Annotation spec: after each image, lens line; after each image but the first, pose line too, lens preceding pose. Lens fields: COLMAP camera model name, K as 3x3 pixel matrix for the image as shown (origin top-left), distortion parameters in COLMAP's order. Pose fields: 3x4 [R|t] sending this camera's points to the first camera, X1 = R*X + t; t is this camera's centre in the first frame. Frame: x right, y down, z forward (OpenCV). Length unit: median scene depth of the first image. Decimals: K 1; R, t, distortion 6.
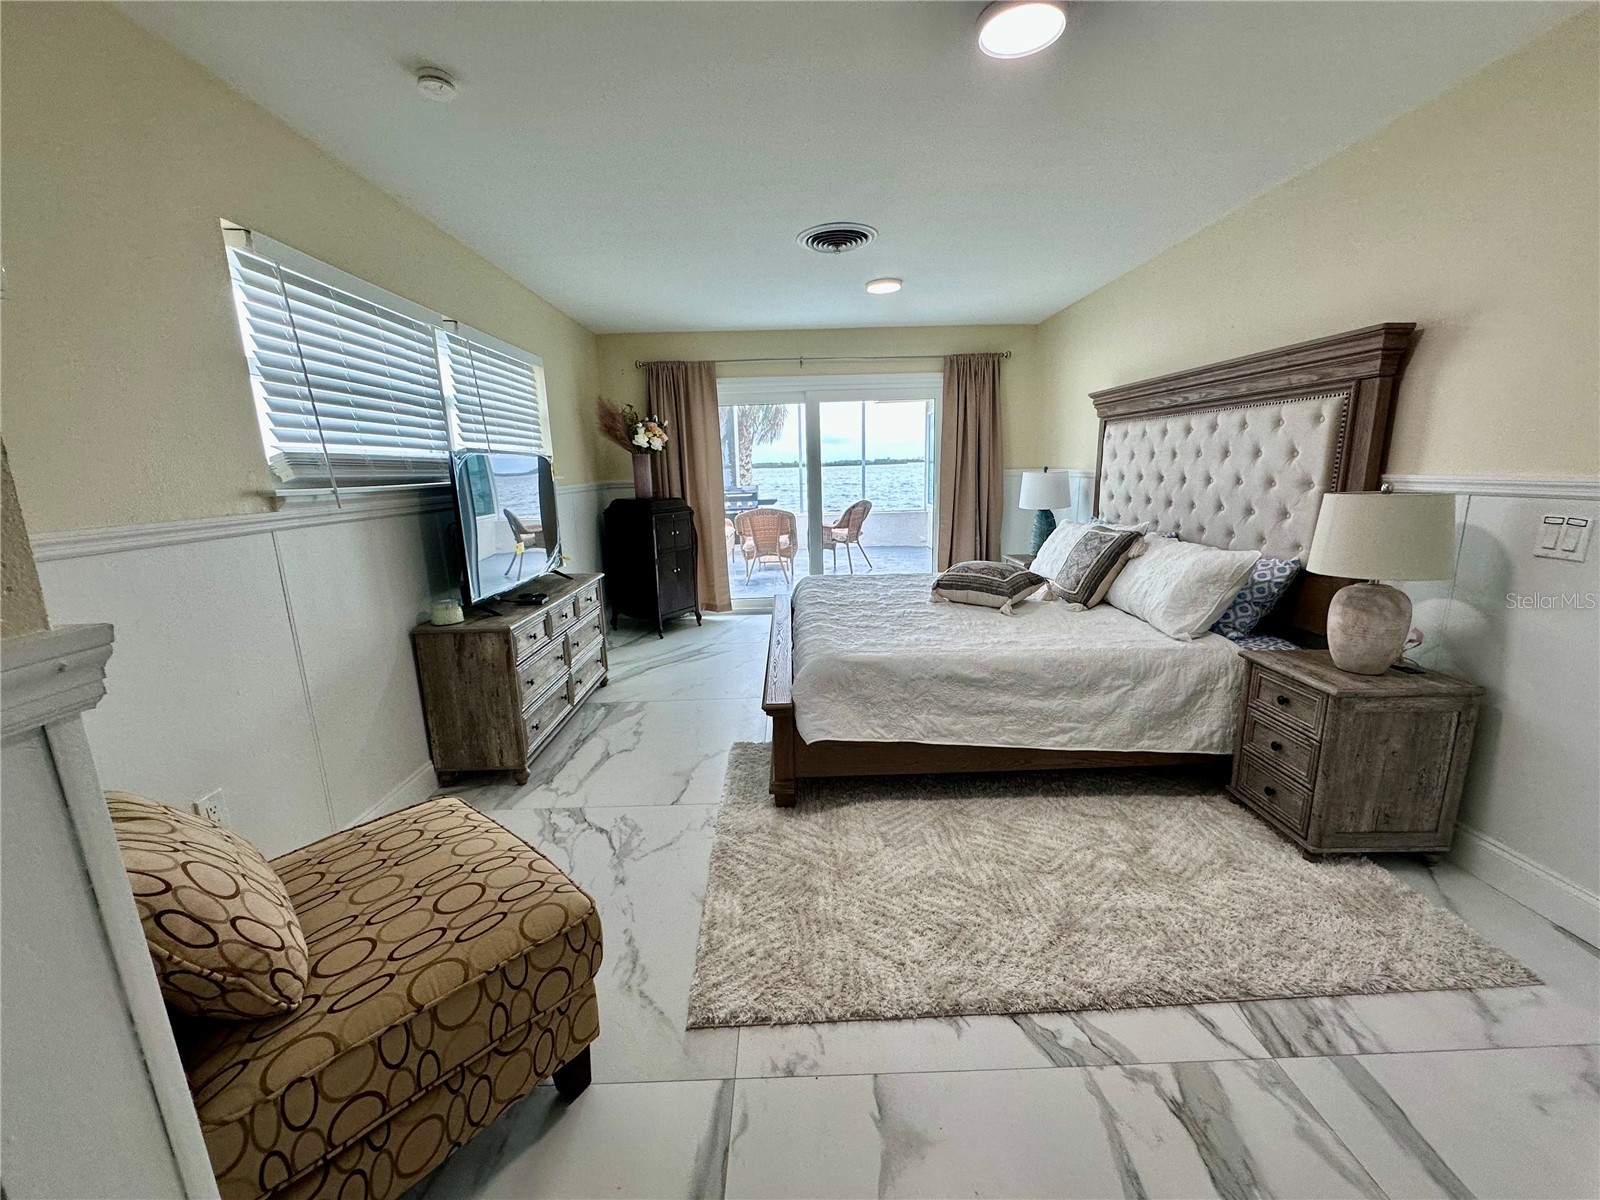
lens RADIAL K [[637.3, 0, 802.3], [0, 637.3, 601.3], [0, 0, 1]] dist [-0.005162, 0.001565]
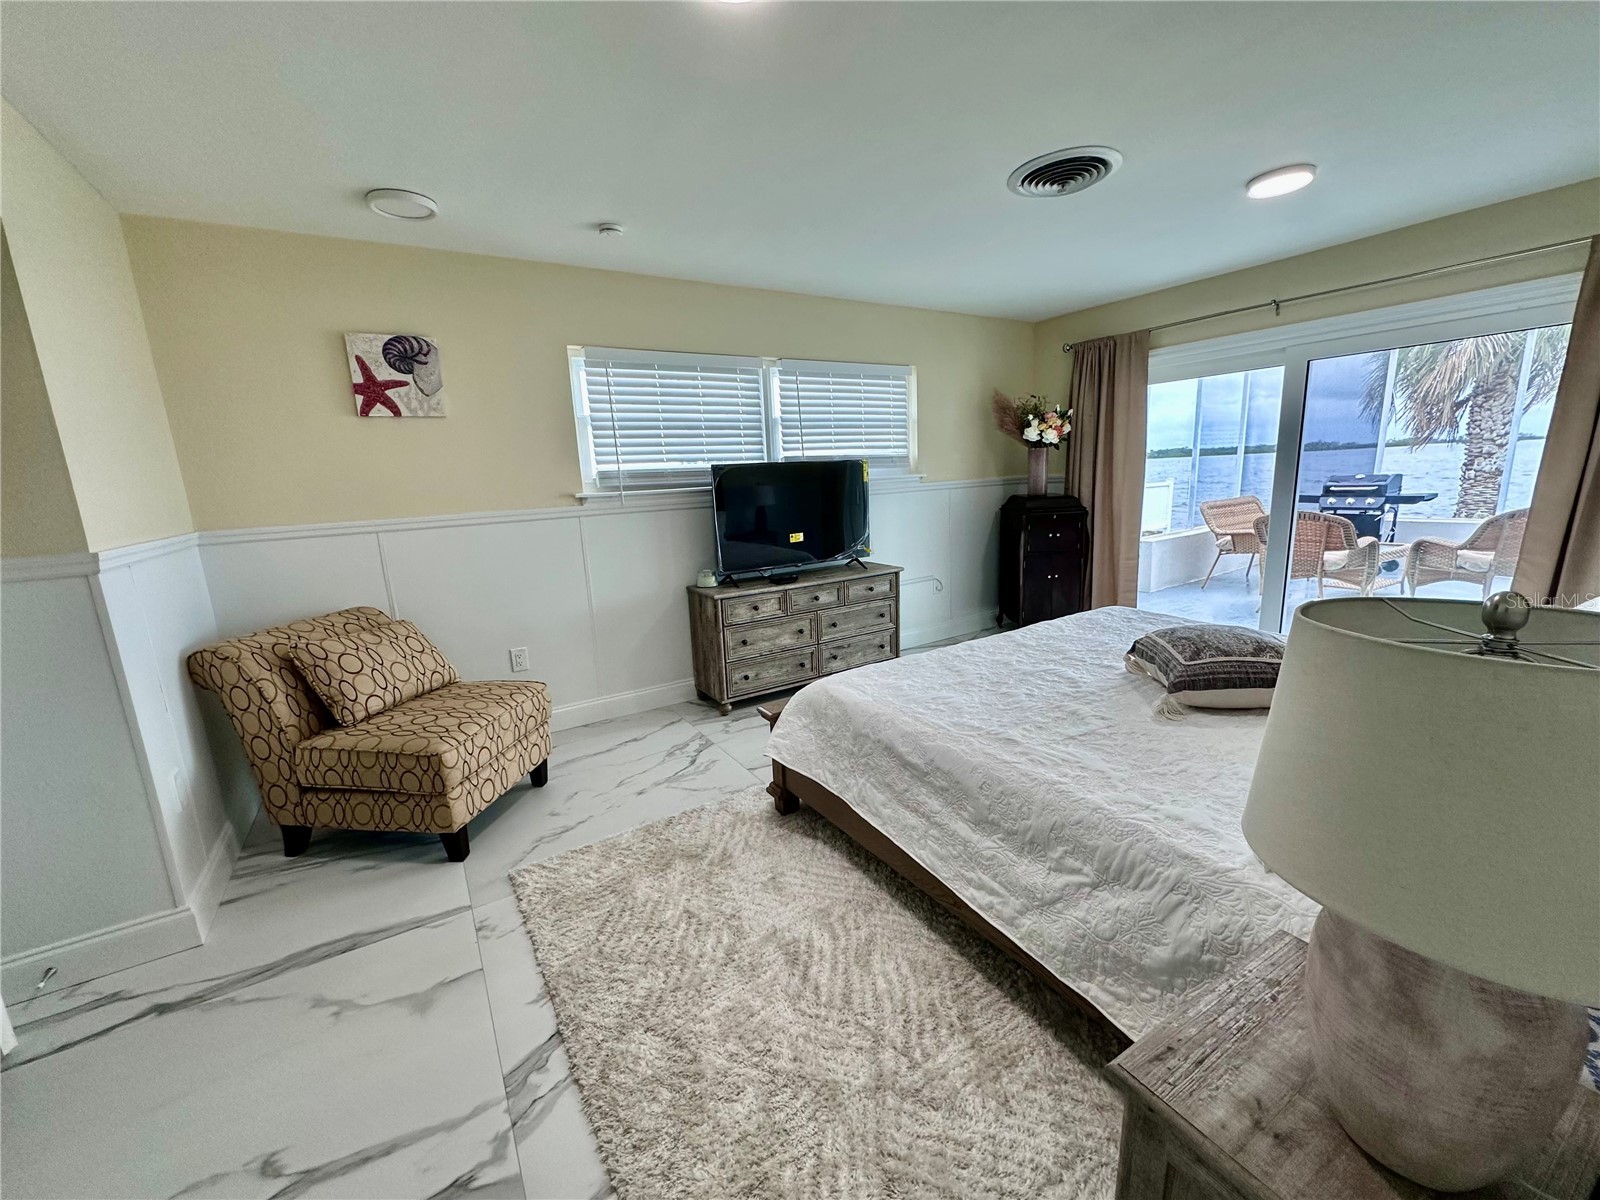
lens RADIAL K [[637.3, 0, 799.3], [0, 637.3, 603.8], [0, 0, 1]] dist [-0.005162, 0.001565]
pose [[0.517664, 0.177257, -0.837021, 0.808436], [-0.147250, 0.982164, 0.116926, -0.134993], [0.842817, 0.062723, 0.534532, 0.463427]]
